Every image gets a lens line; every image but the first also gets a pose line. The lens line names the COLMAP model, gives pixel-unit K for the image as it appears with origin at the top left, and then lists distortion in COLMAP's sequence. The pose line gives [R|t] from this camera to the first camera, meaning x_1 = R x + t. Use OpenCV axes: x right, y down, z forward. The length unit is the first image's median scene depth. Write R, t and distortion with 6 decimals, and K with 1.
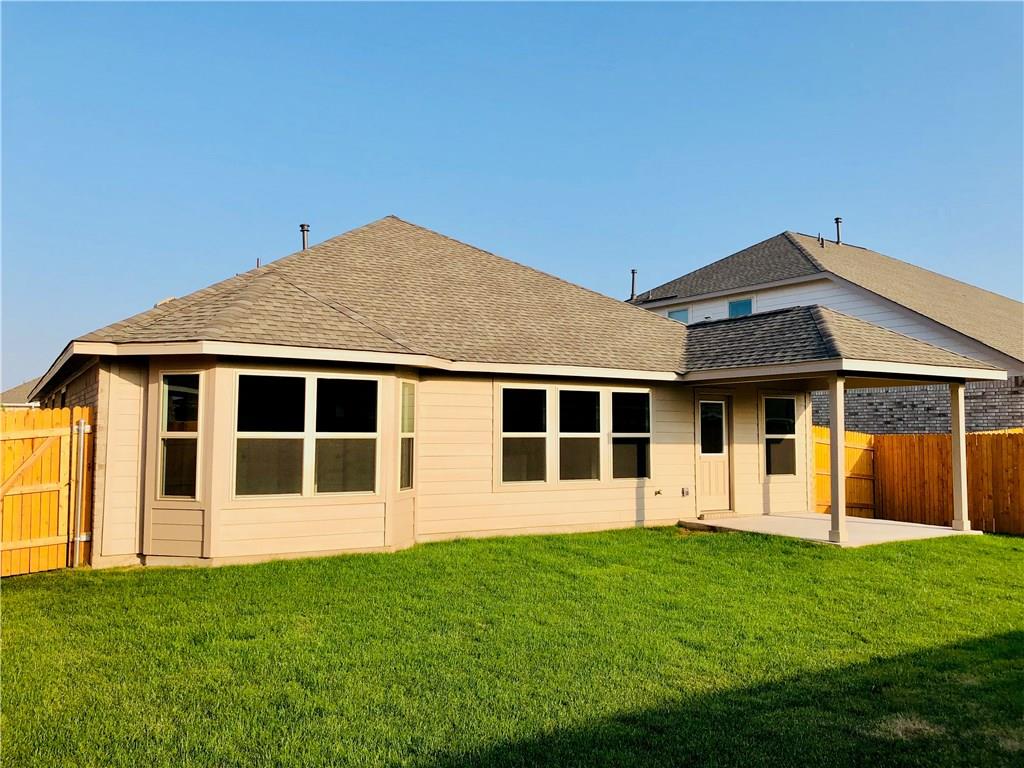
lens RADIAL K [[844.2, 0, 512.7], [0, 844.2, 385.7], [0, 0, 1]] dist [0.034111, -0.052277]
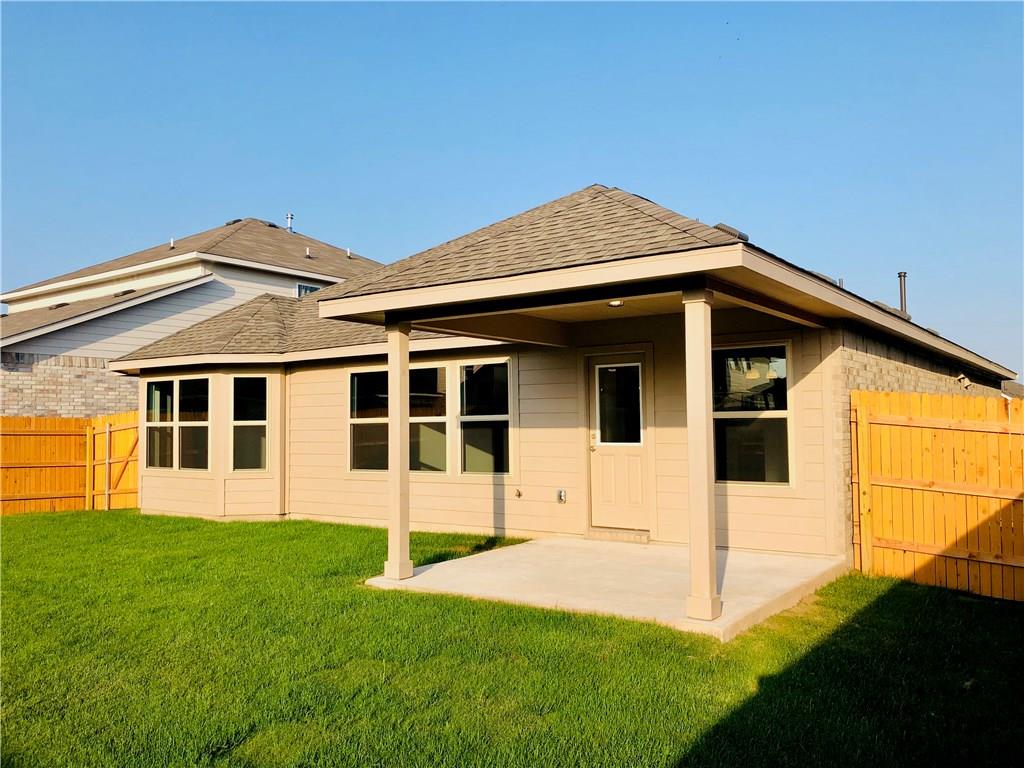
lens RADIAL K [[844.2, 0, 512.3], [0, 844.2, 384.1], [0, 0, 1]] dist [0.034111, -0.052277]
pose [[0.384191, -0.047665, -0.922022, 0.941628], [0.070319, 0.997276, -0.022255, 0.049425], [0.920572, -0.056285, 0.386497, 0.769506]]
